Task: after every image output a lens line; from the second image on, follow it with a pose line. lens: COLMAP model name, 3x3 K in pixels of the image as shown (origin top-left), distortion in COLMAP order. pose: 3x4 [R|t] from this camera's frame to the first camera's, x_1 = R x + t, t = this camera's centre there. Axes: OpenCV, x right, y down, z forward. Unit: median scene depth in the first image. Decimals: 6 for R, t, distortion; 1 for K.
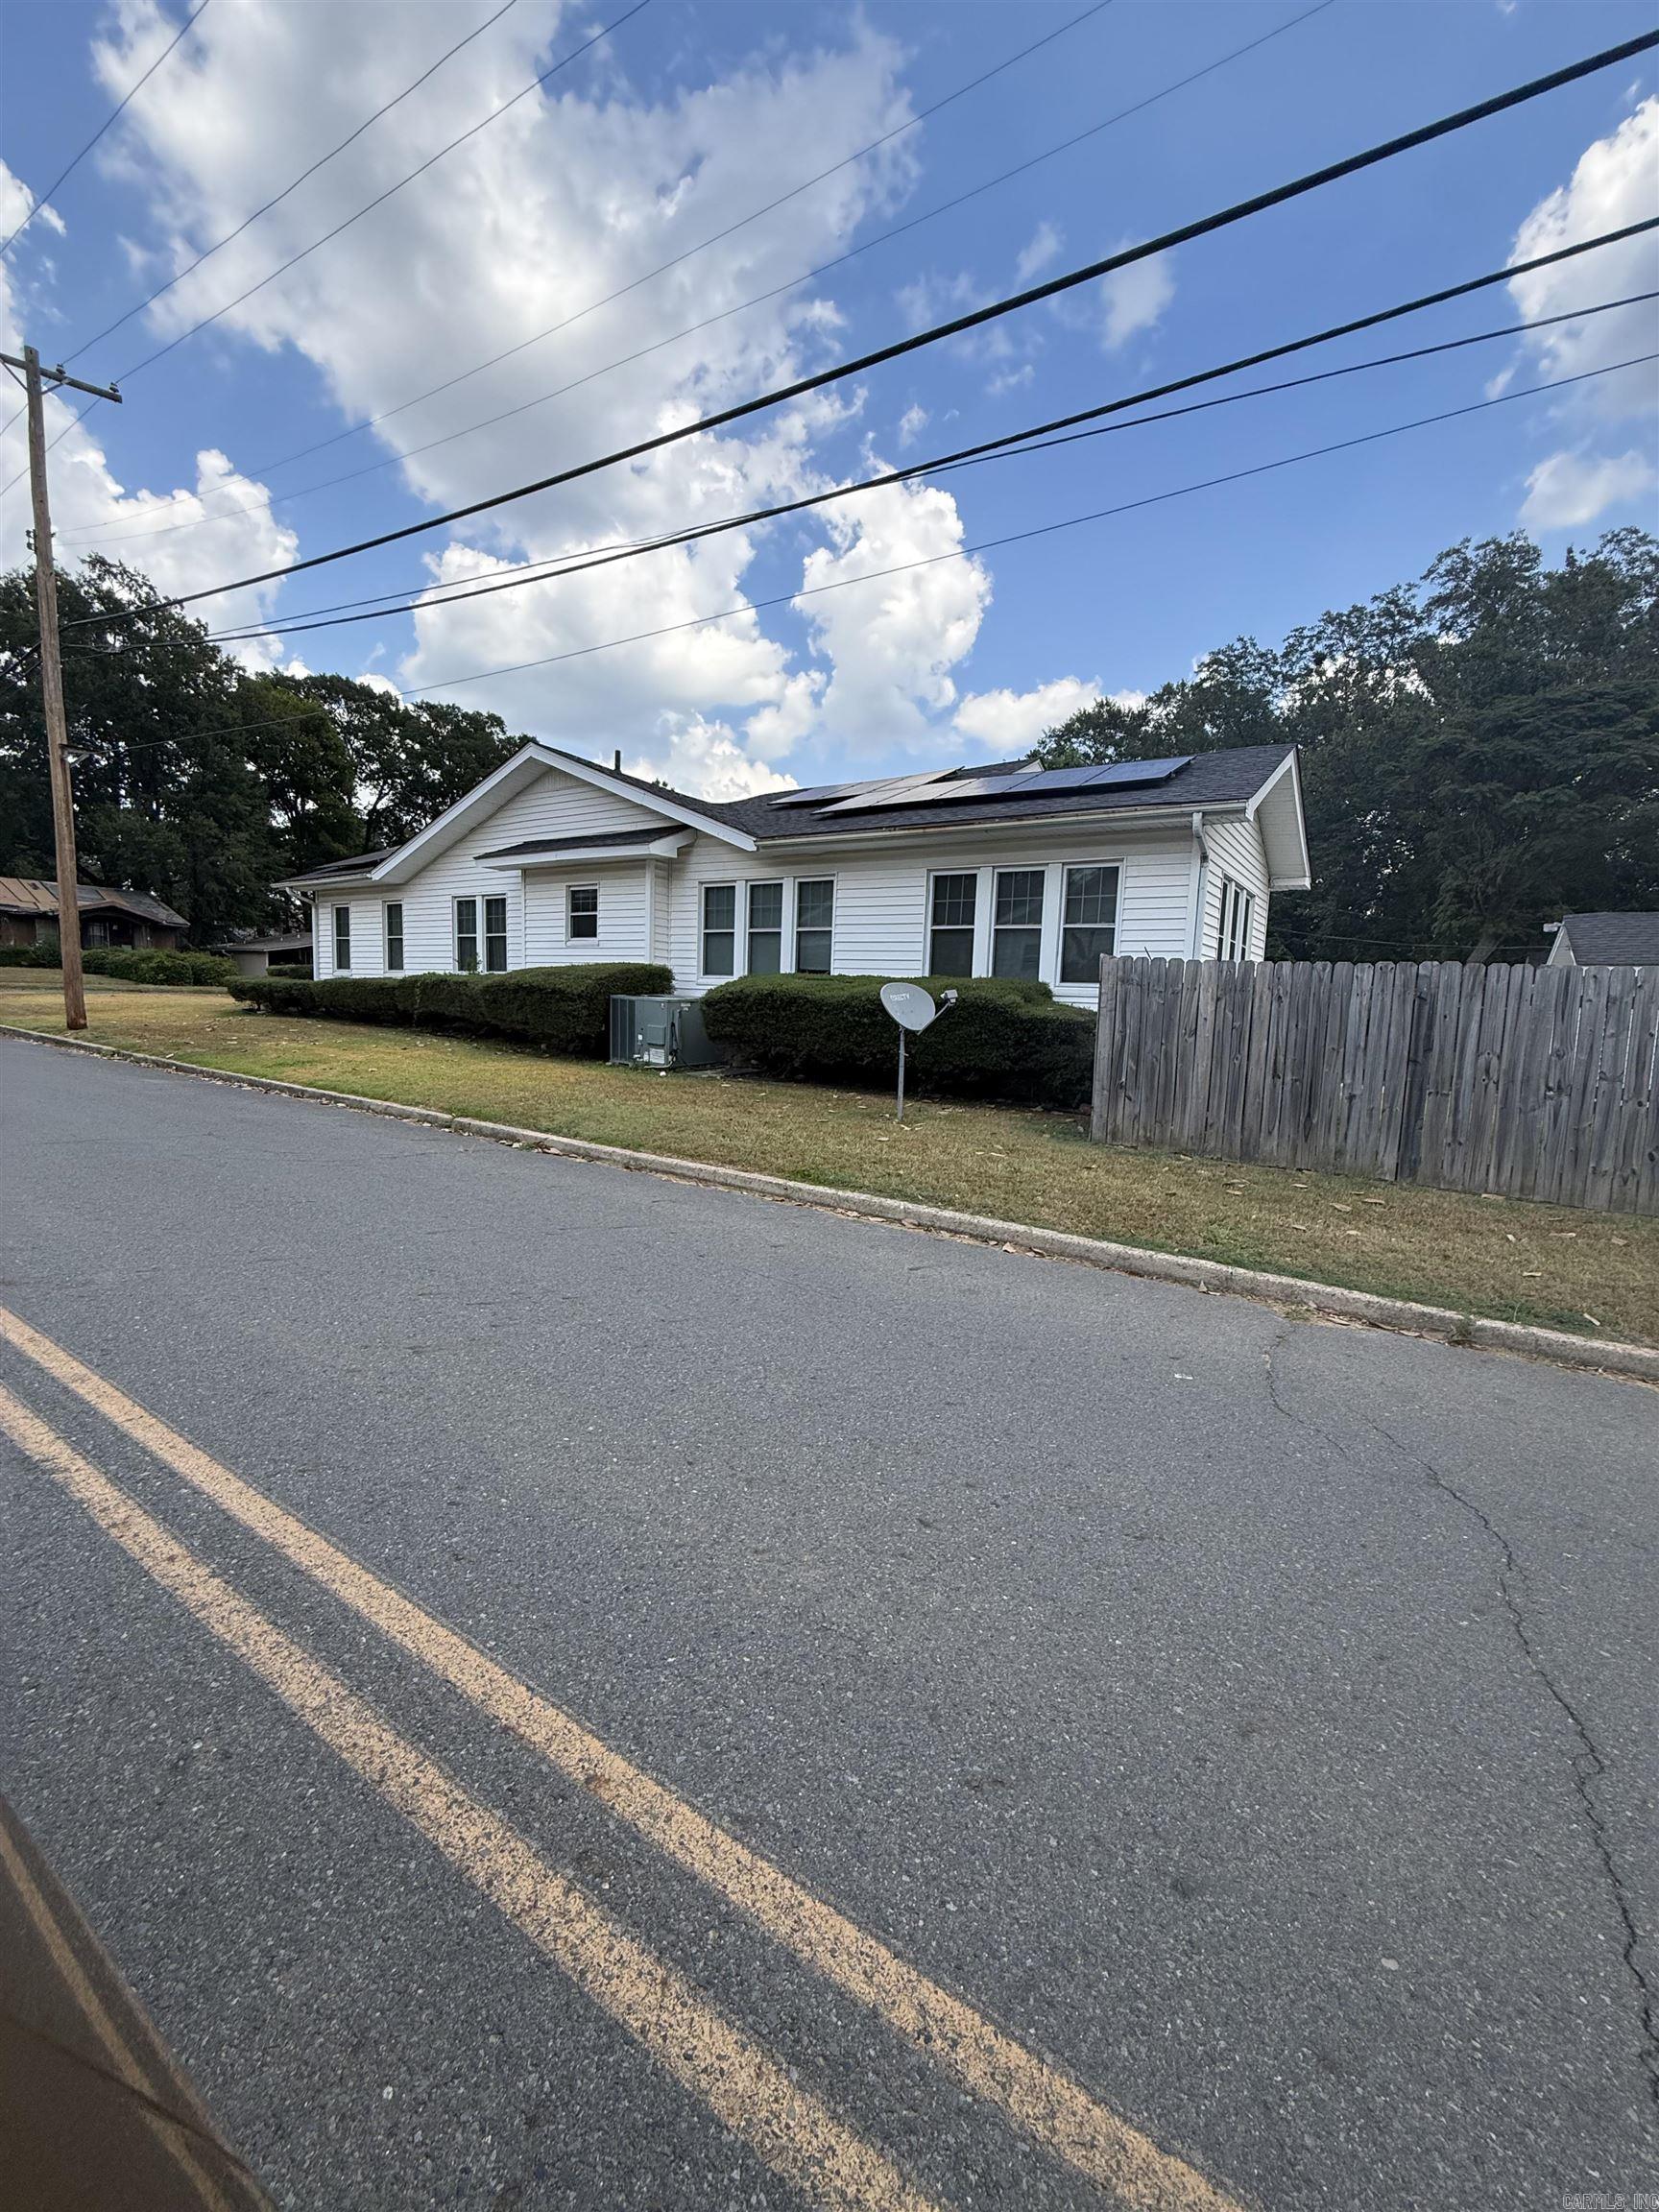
lens RADIAL K [[898.8, 0, 829.2], [0, 898.8, 1086.8], [0, 0, 1]] dist [-0.000167, 0.000036]
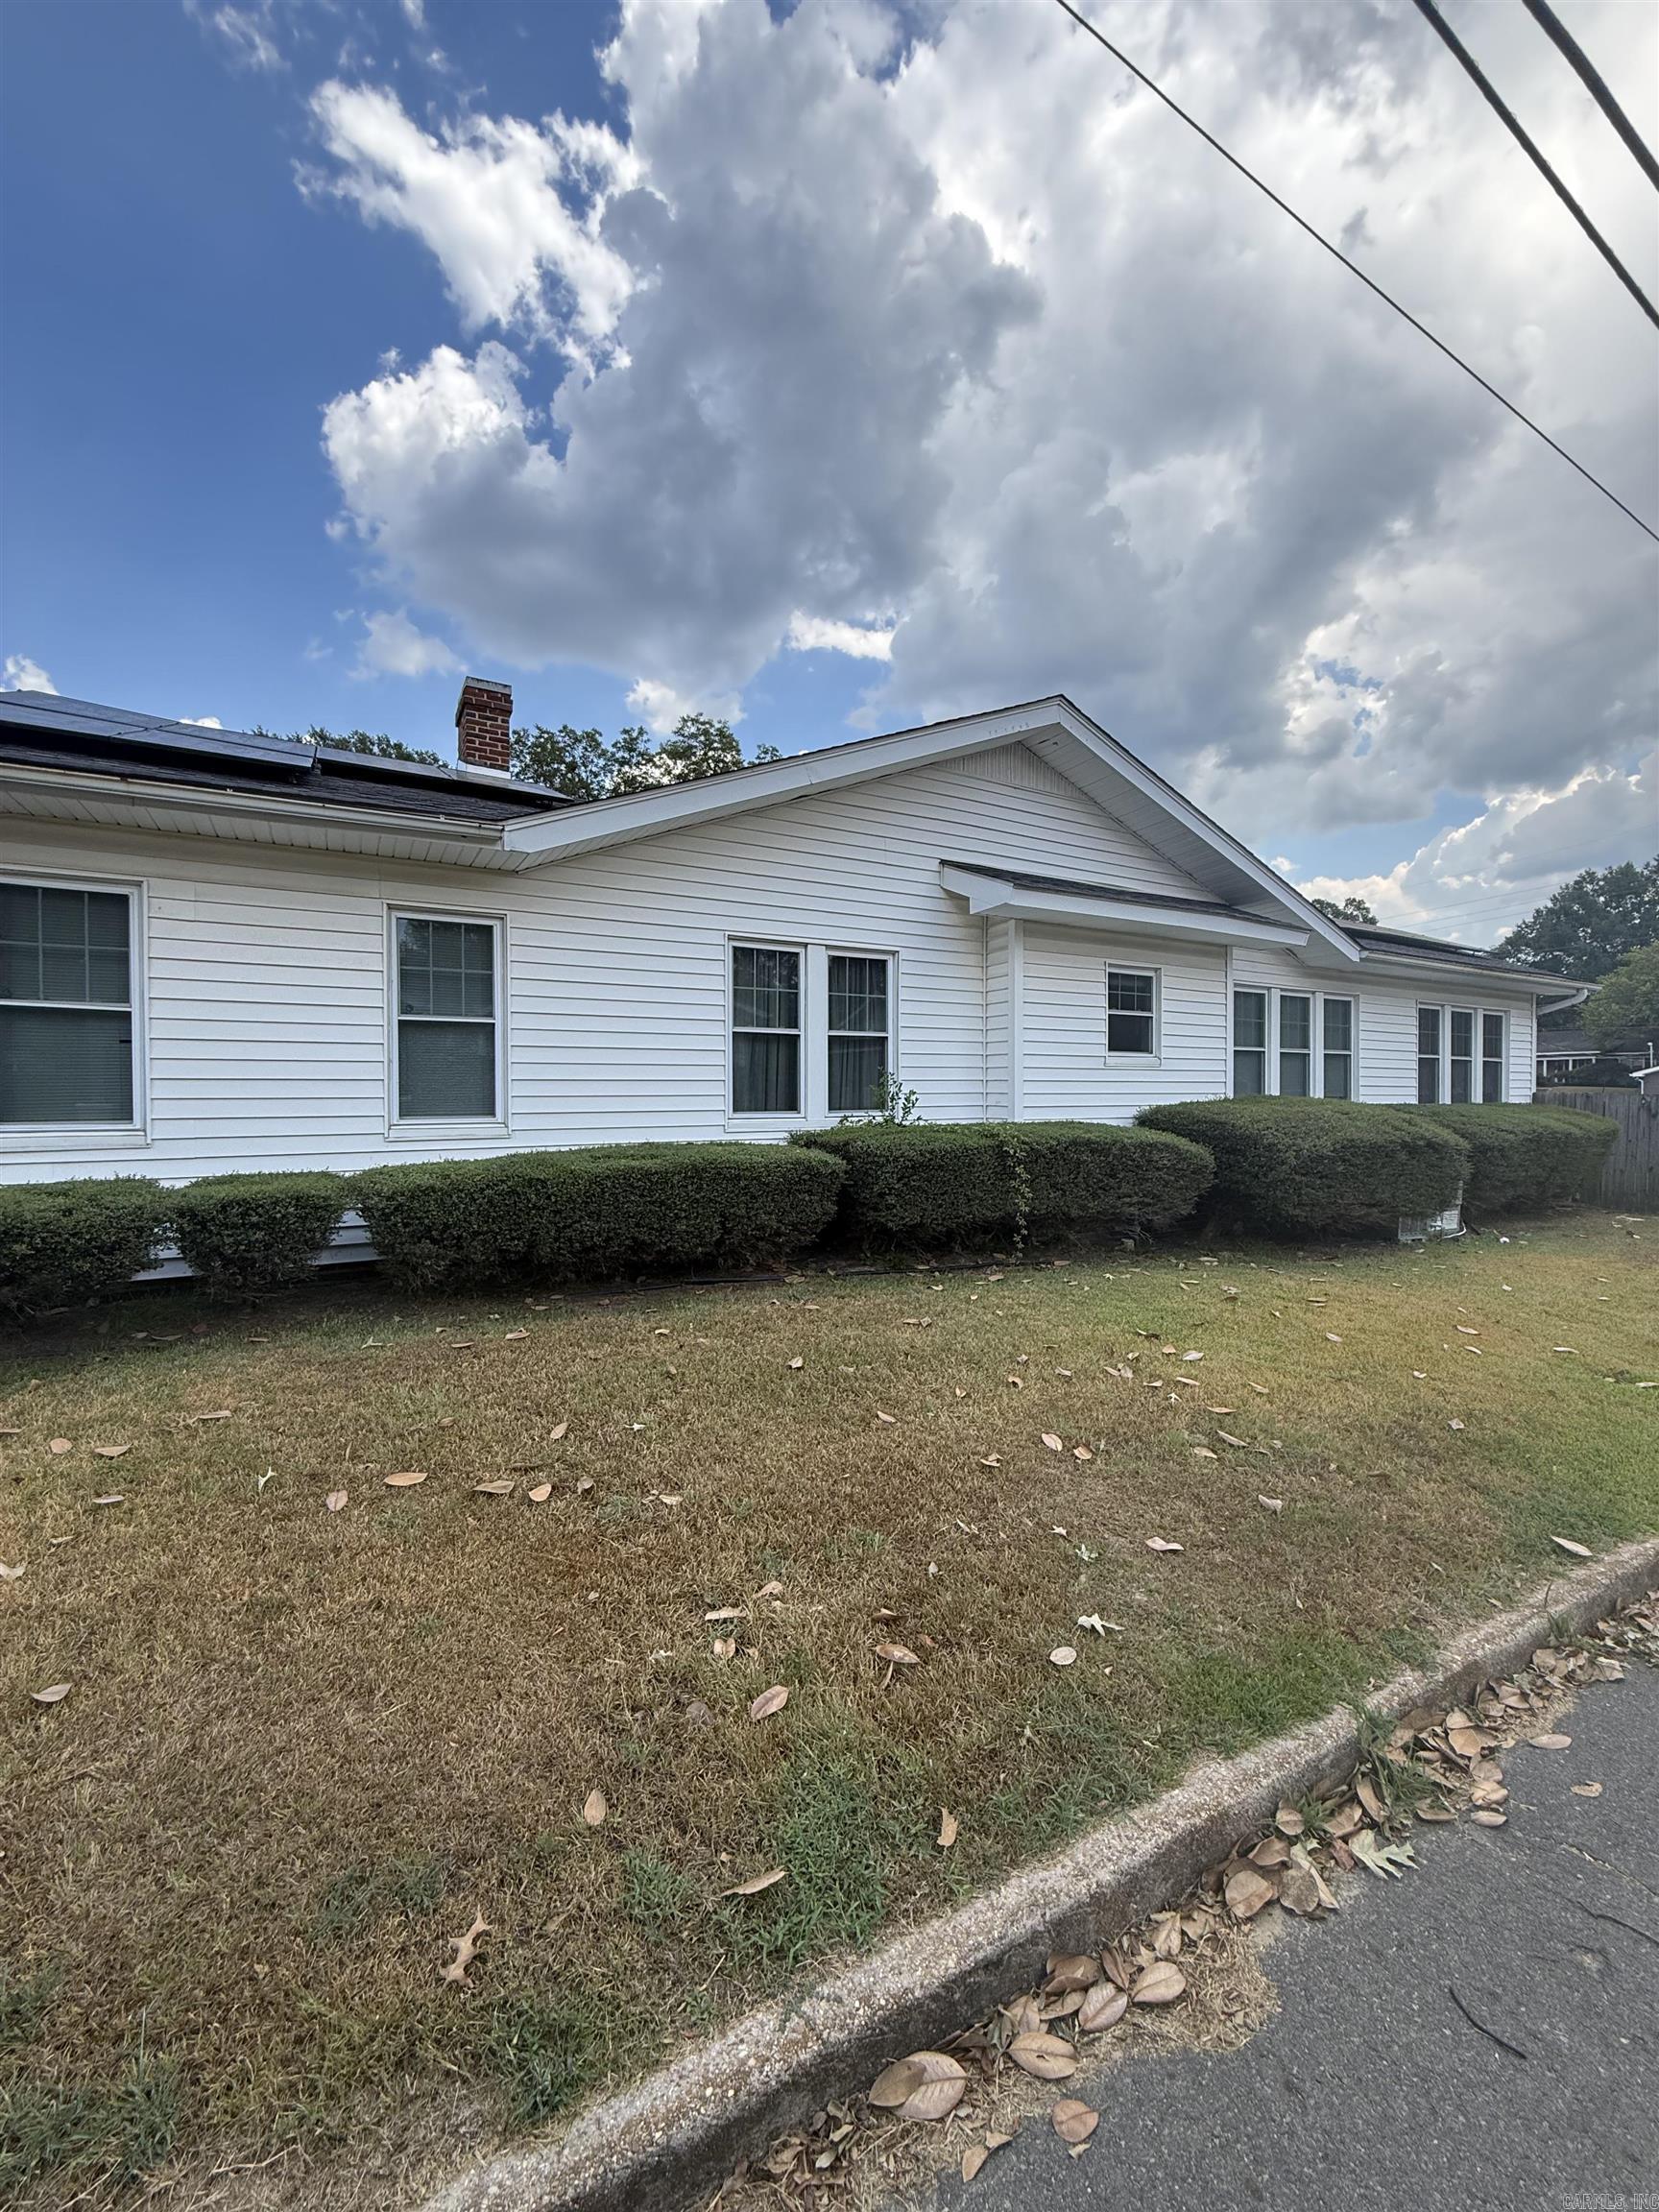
lens RADIAL K [[898.8, 0, 828.7], [0, 898.8, 1095.6], [0, 0, 1]] dist [-0.000167, 0.000036]
pose [[0.441295, -0.036048, 0.896638, -0.911171], [0.101604, 0.994775, -0.010013, -0.152937], [-0.891592, 0.095521, 0.442651, 0.923474]]
